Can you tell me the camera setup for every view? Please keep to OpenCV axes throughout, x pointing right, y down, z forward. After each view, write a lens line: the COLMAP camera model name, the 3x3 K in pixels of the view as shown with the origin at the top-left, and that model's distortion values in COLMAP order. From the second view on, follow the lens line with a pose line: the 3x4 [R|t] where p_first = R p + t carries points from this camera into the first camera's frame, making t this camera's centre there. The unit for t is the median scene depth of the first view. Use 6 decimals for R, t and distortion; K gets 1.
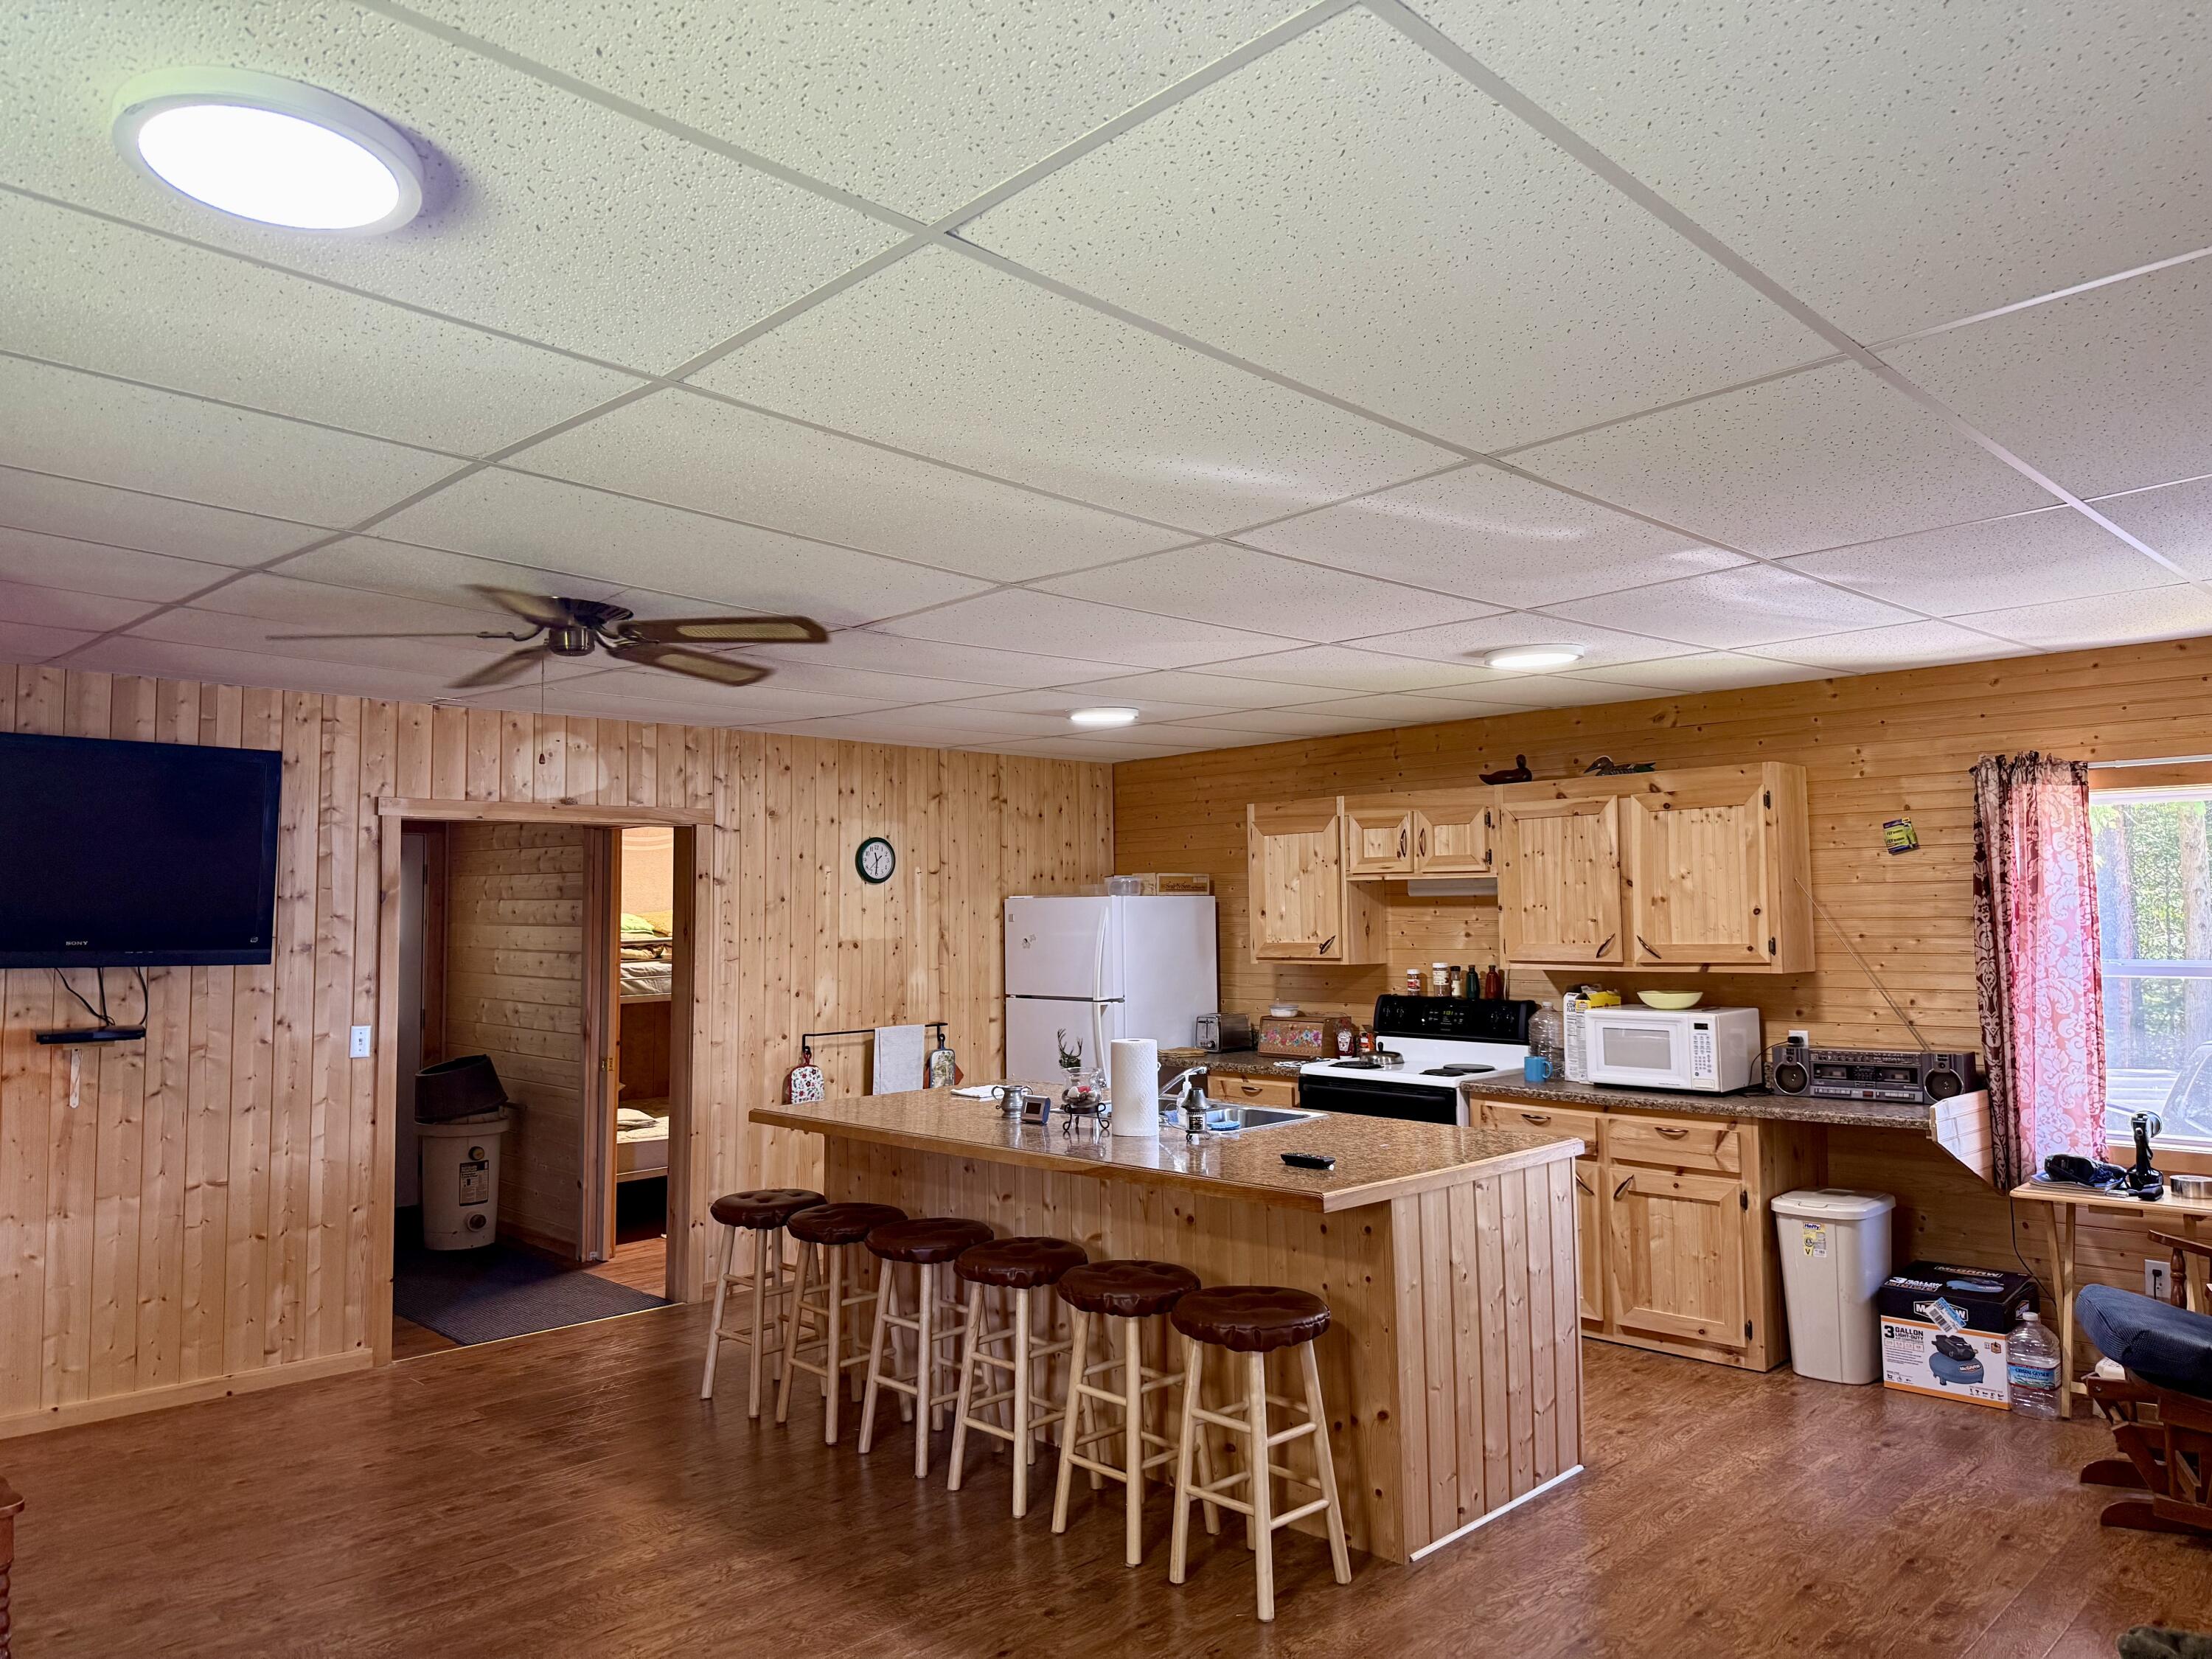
lens RADIAL K [[1565.6, 0, 1095.8], [0, 1565.6, 828.1], [0, 0, 1]] dist [0.034818, -0.050254]
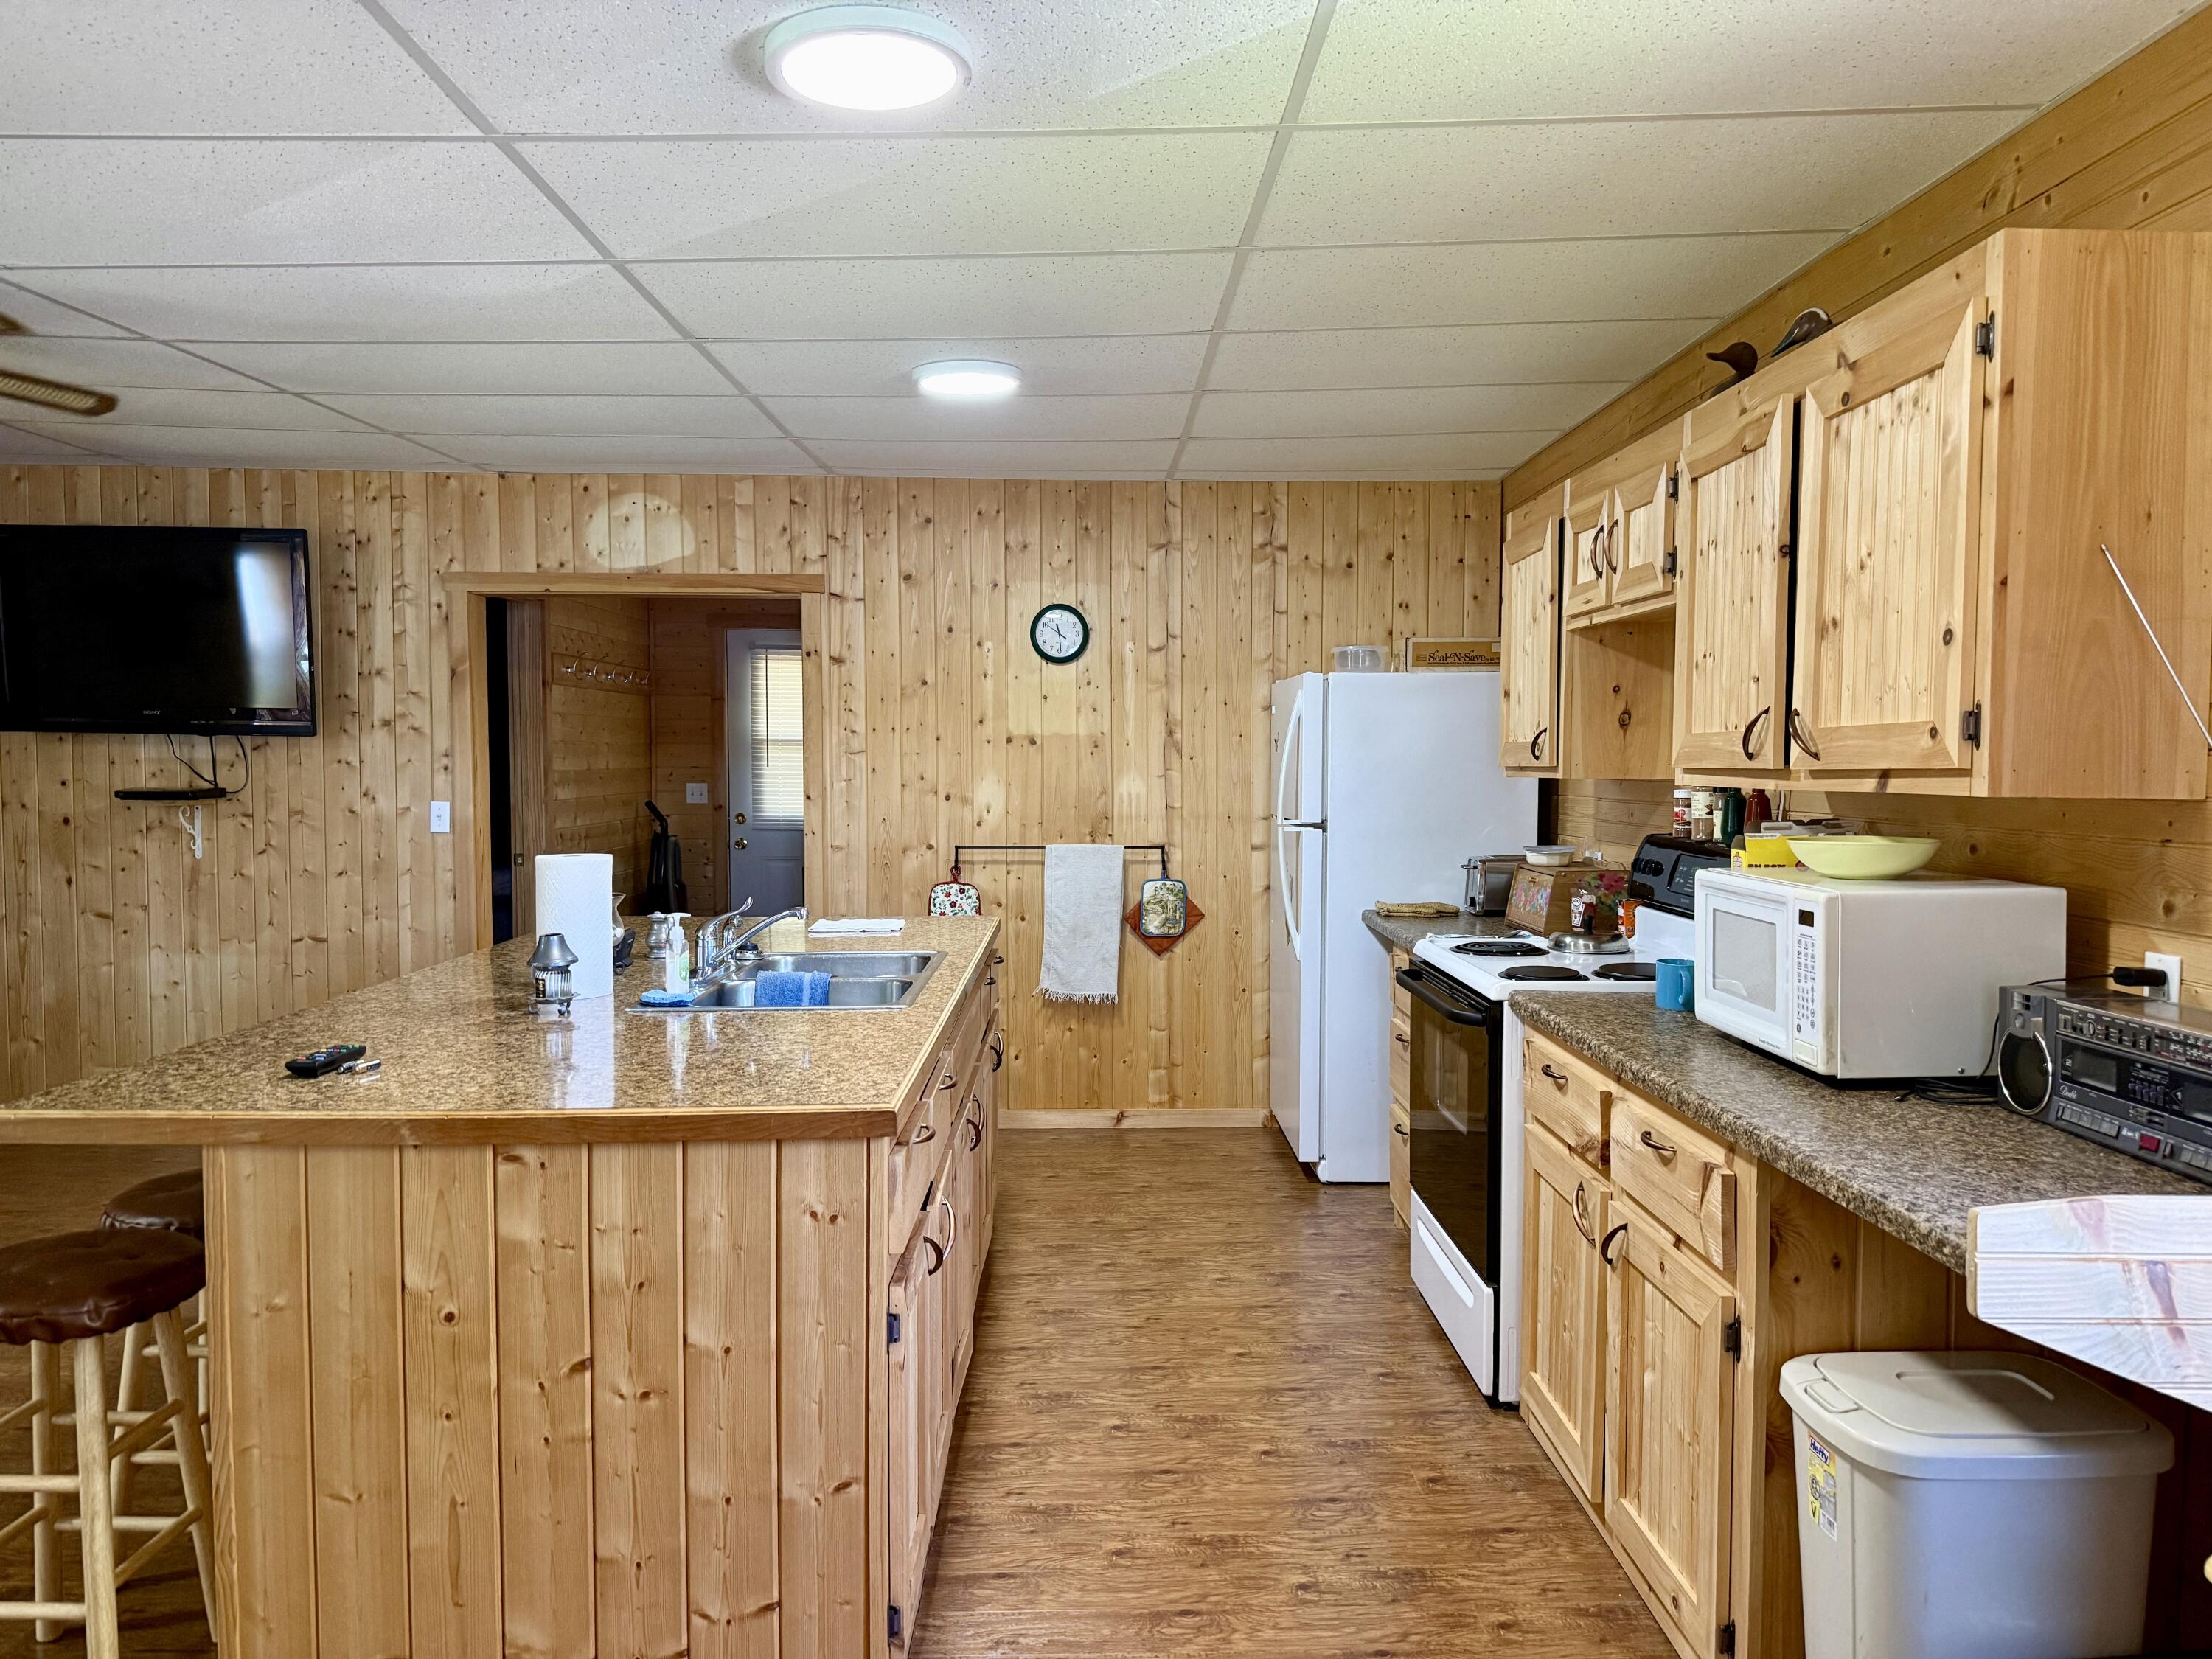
lens RADIAL K [[1565.6, 0, 1155.0], [0, 1565.6, 837.8], [0, 0, 1]] dist [0.034818, -0.050254]
pose [[0.719306, 0.050341, -0.692866, 0.503082], [0.023233, 0.995070, 0.096418, 0.054948], [0.694304, -0.085451, 0.714591, 0.529447]]
